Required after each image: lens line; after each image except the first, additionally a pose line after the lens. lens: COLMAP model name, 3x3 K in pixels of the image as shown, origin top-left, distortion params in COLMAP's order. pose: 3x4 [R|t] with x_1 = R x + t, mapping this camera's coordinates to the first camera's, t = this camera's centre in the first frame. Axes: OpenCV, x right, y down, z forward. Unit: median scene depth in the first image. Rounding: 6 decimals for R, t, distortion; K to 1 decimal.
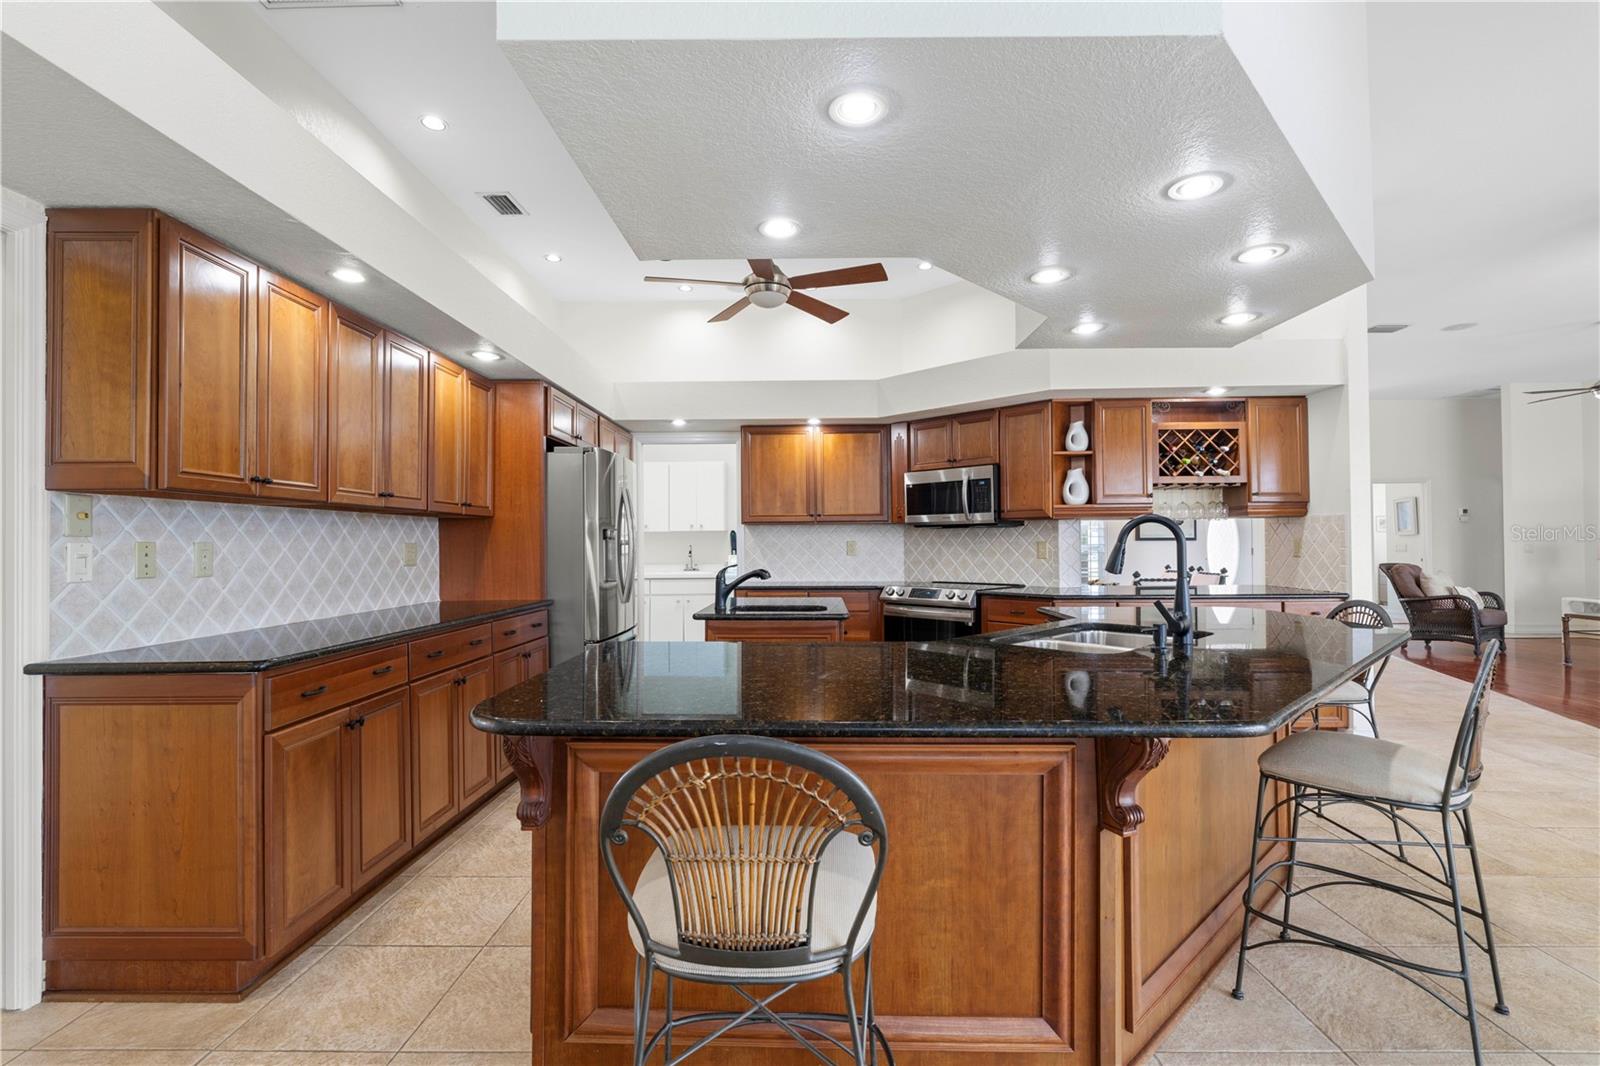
lens RADIAL K [[719.5, 0, 801.3], [0, 719.5, 532.9], [0, 0, 1]] dist [-0.008989, 0.002860]
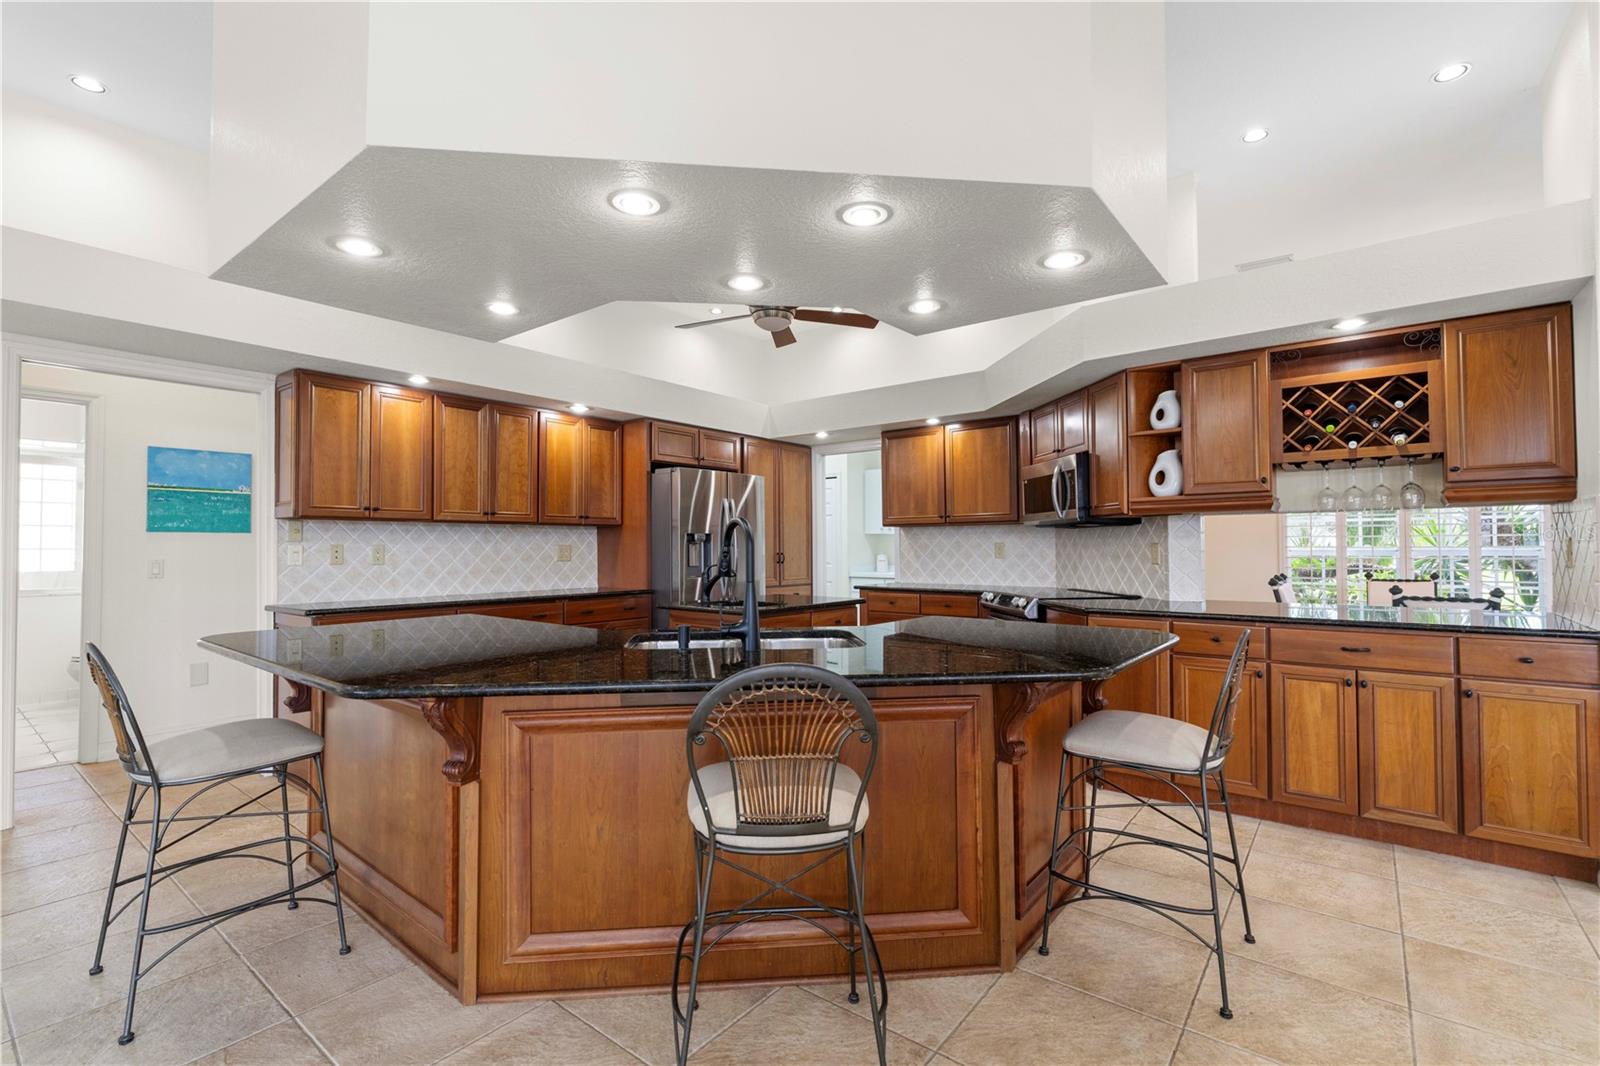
lens RADIAL K [[719.5, 0, 798.9], [0, 719.5, 530.2], [0, 0, 1]] dist [-0.008989, 0.002860]
pose [[0.795495, -0.012072, -0.605839, 0.542522], [0.008910, 0.999926, -0.008225, 0.000810], [0.605894, 0.001145, 0.795545, 0.124078]]
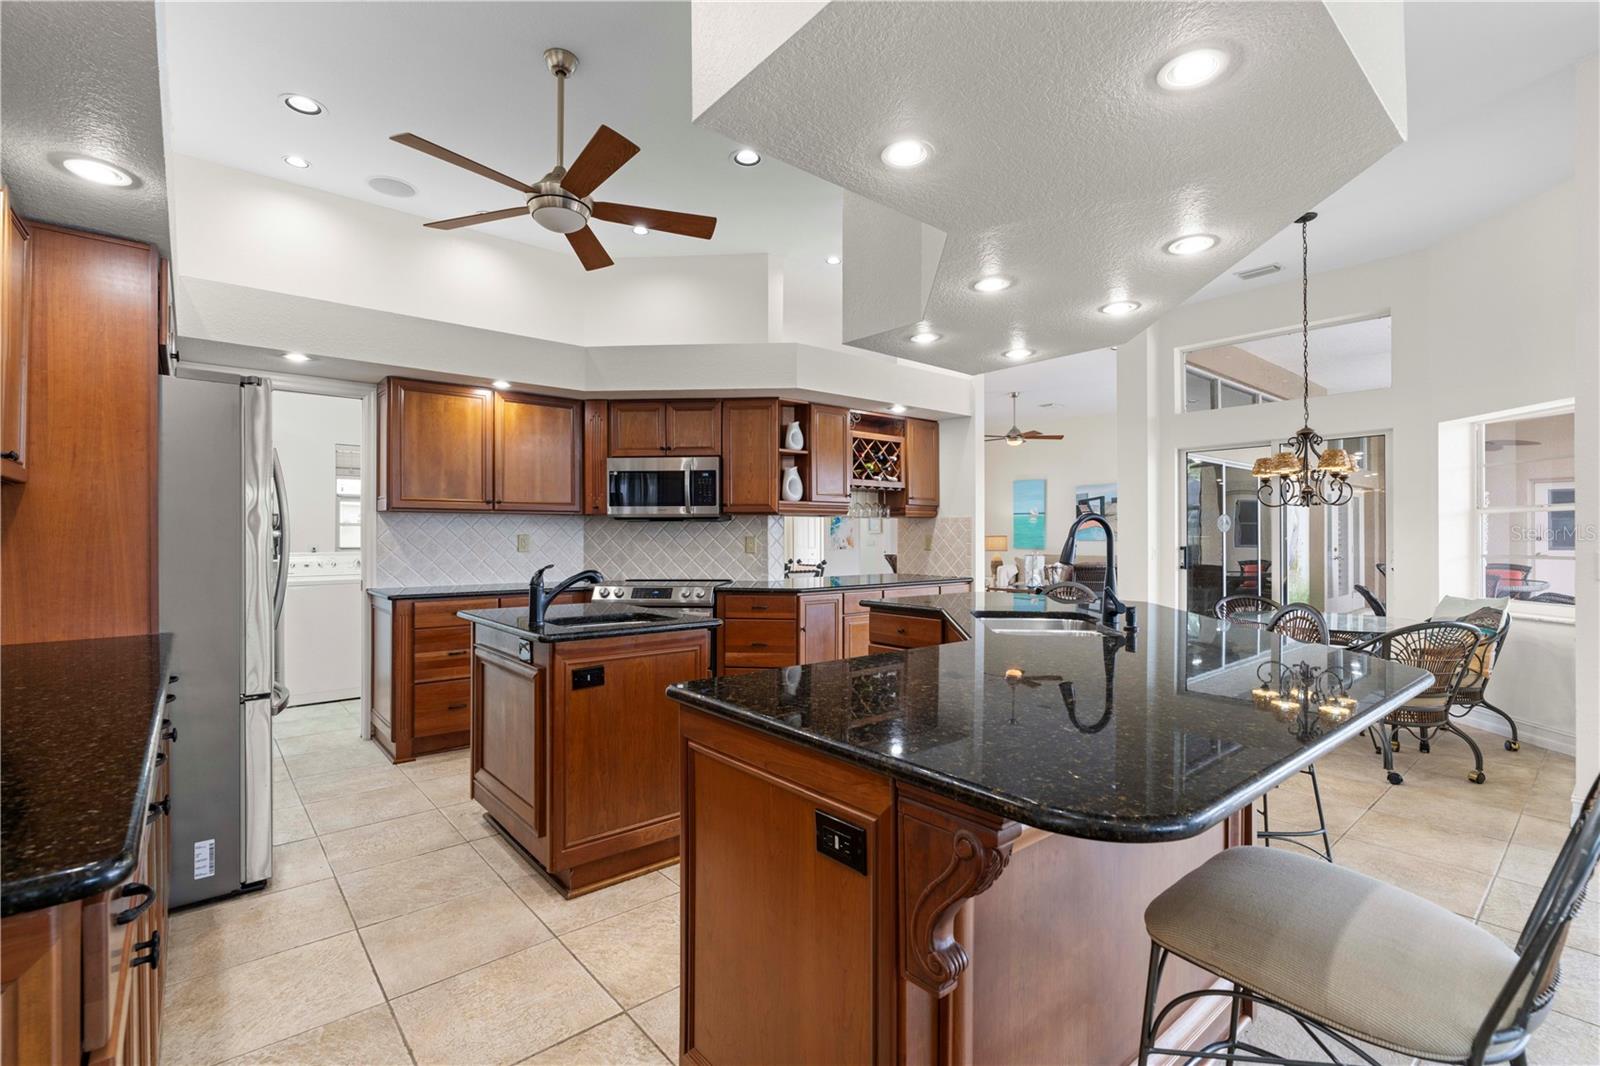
lens RADIAL K [[719.5, 0, 794.6], [0, 719.5, 536.6], [0, 0, 1]] dist [-0.008989, 0.002860]
pose [[0.759168, 0.006181, 0.650865, -0.295608], [-0.013058, 0.999898, 0.005736, 0.006211], [-0.650763, -0.012854, 0.759172, 0.207003]]
